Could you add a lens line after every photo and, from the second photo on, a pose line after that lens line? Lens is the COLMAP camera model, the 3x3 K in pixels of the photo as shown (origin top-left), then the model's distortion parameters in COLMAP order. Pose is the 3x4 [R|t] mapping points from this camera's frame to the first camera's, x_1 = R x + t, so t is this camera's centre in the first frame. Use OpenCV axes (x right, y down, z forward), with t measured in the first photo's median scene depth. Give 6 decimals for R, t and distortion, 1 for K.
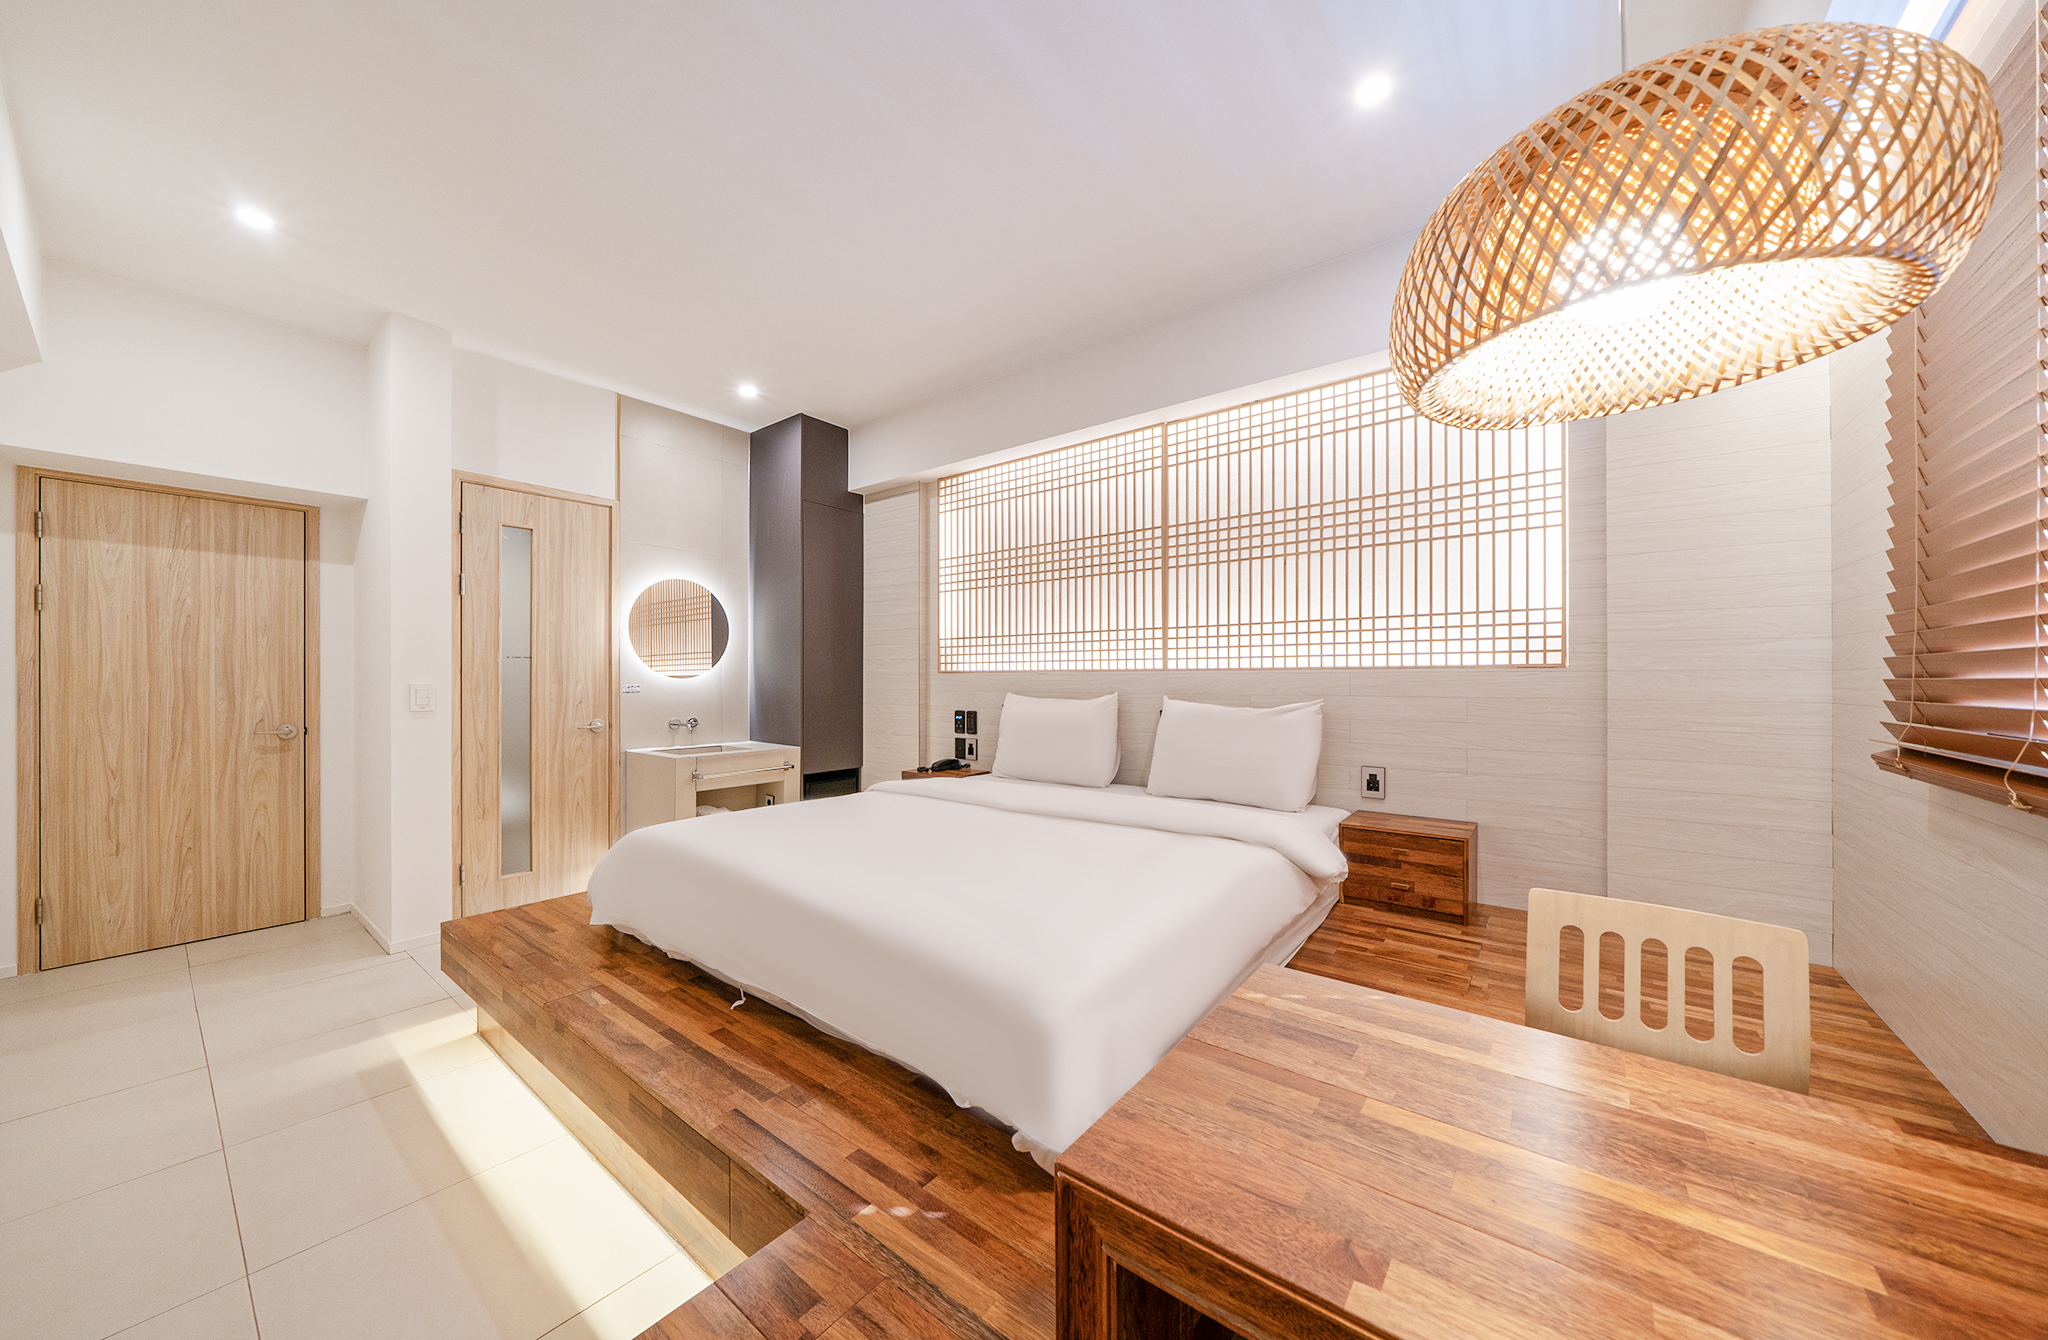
lens RADIAL K [[711.7, 0, 980.0], [0, 711.7, 678.7], [0, 0, 1]] dist [-0.001699, -0.000026]
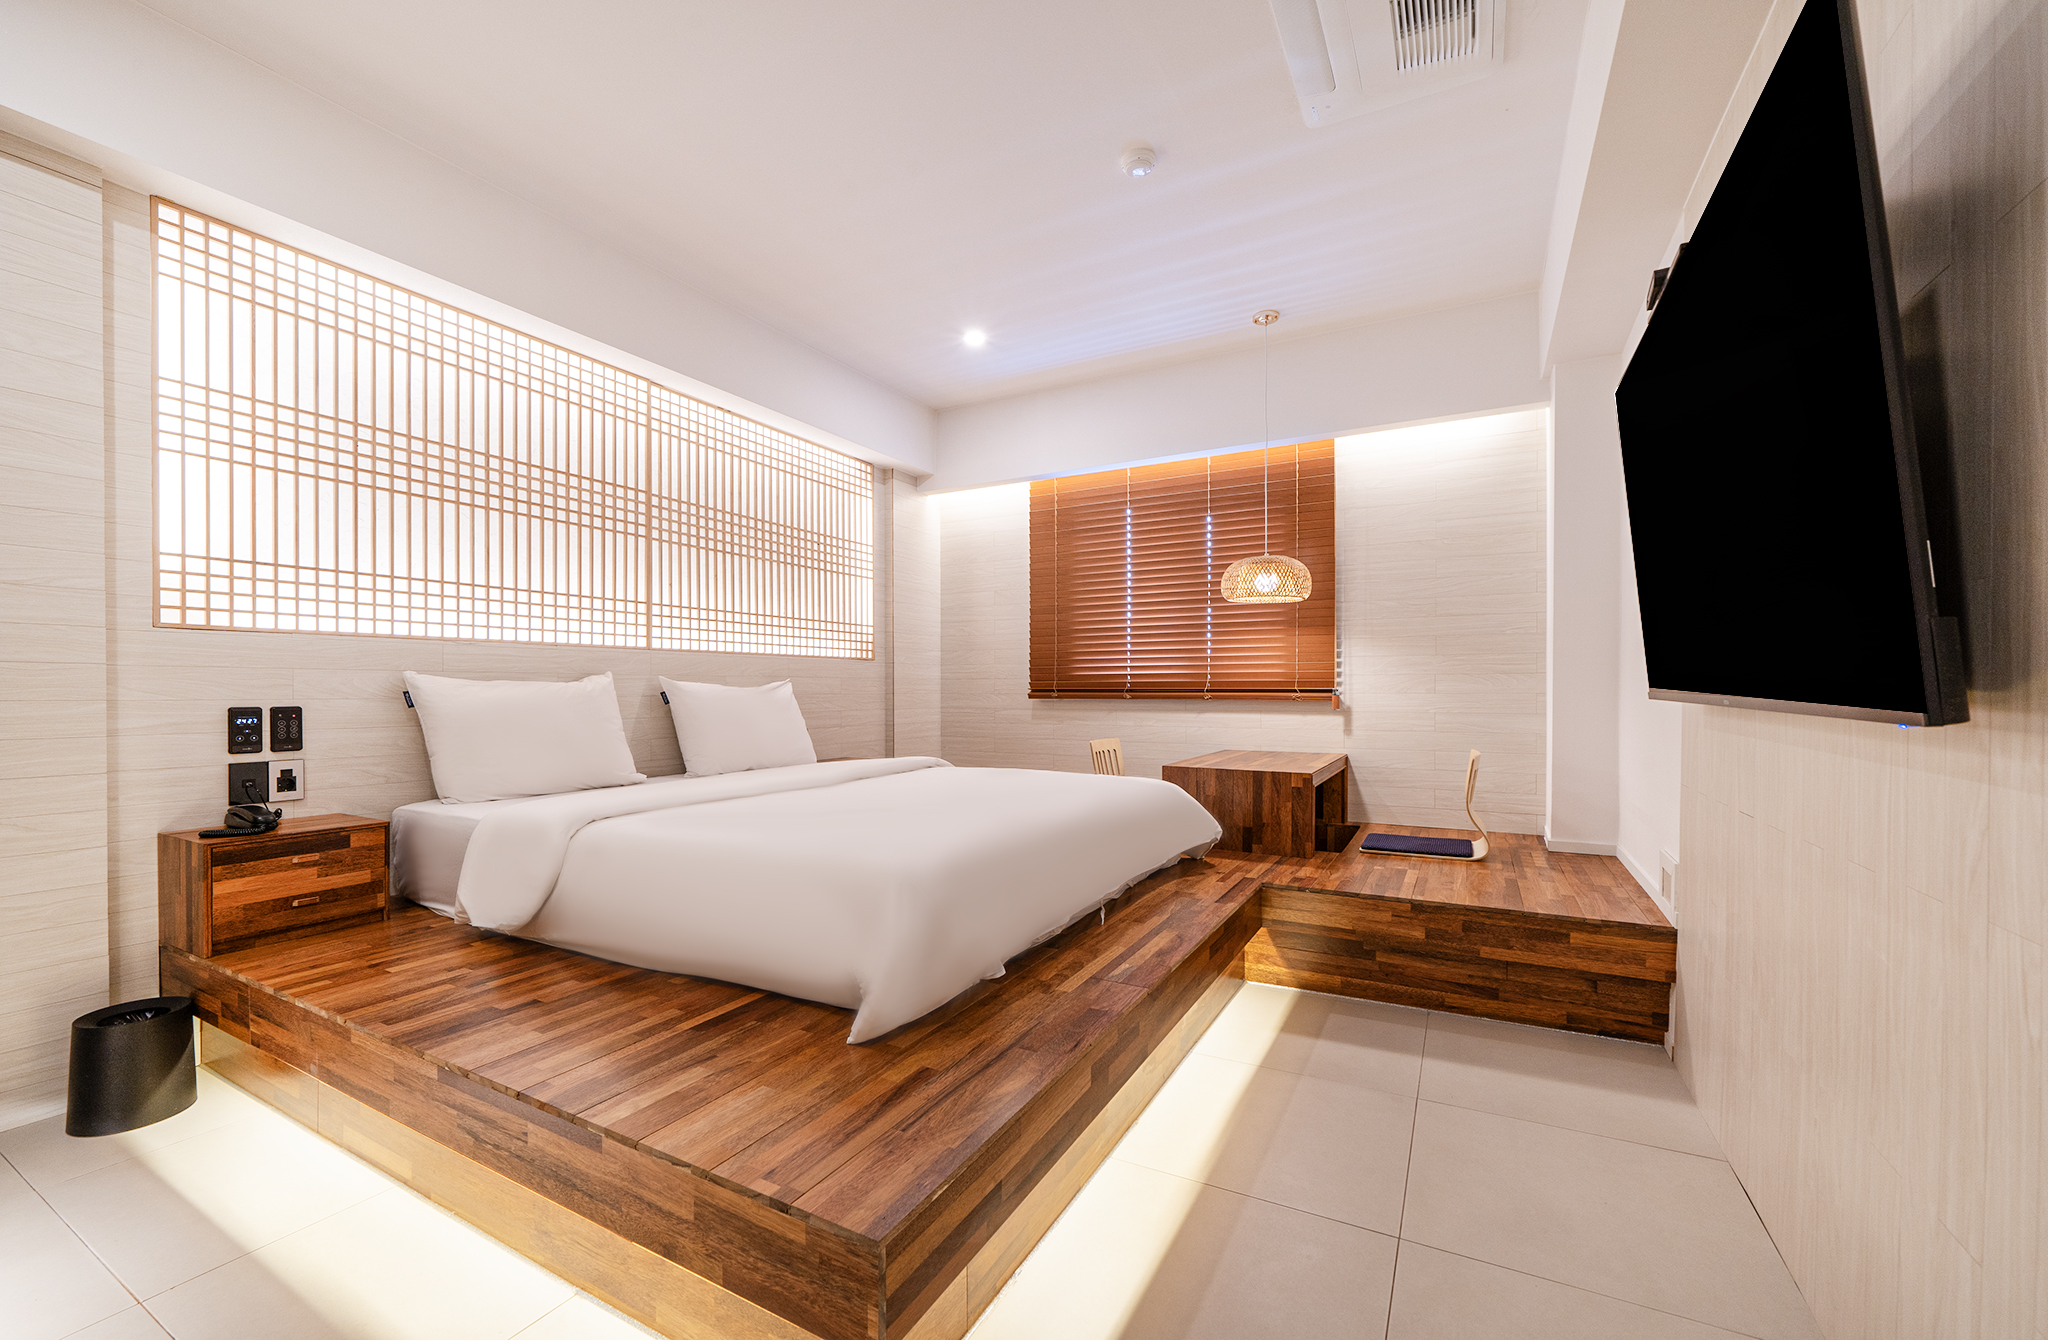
lens RADIAL K [[799.0, 0, 1027.2], [0, 799.0, 685.5], [0, 0, 1]] dist [0.001057, -0.000005]
pose [[-0.186812, 0.002148, 0.982393, -0.841299], [-0.003752, 0.999989, -0.002900, 0.035939], [-0.982388, -0.004228, -0.186802, 0.707252]]
